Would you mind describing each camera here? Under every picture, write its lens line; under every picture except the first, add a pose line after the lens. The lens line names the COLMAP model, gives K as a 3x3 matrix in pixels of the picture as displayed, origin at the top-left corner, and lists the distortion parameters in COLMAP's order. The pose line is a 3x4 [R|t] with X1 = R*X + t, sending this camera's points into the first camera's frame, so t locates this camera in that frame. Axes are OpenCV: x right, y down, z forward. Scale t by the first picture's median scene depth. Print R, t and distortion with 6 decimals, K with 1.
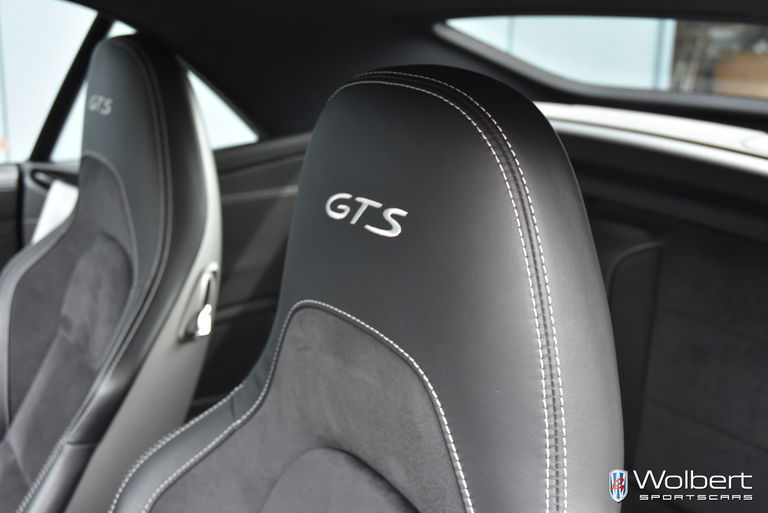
lens RADIAL K [[980.4, 0, 384.0], [0, 980.4, 256.5], [0, 0, 1]] dist [-0.006114, 0.004838]
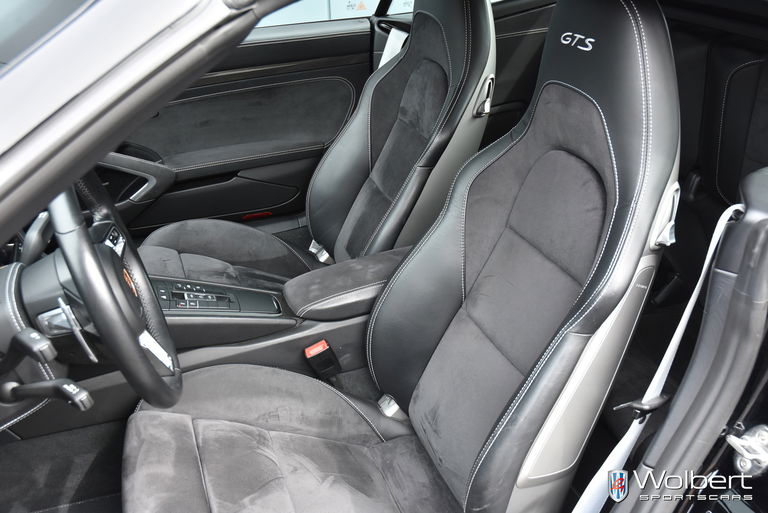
lens RADIAL K [[771.5, 0, 384.0], [0, 771.5, 256.5], [0, 0, 1]] dist [-0.041126, 0.006398]
pose [[0.964514, 0.052715, -0.258715, 0.017267], [0.004742, 0.976249, 0.216597, 0.028868], [0.263989, -0.210138, 0.941356, -0.467051]]
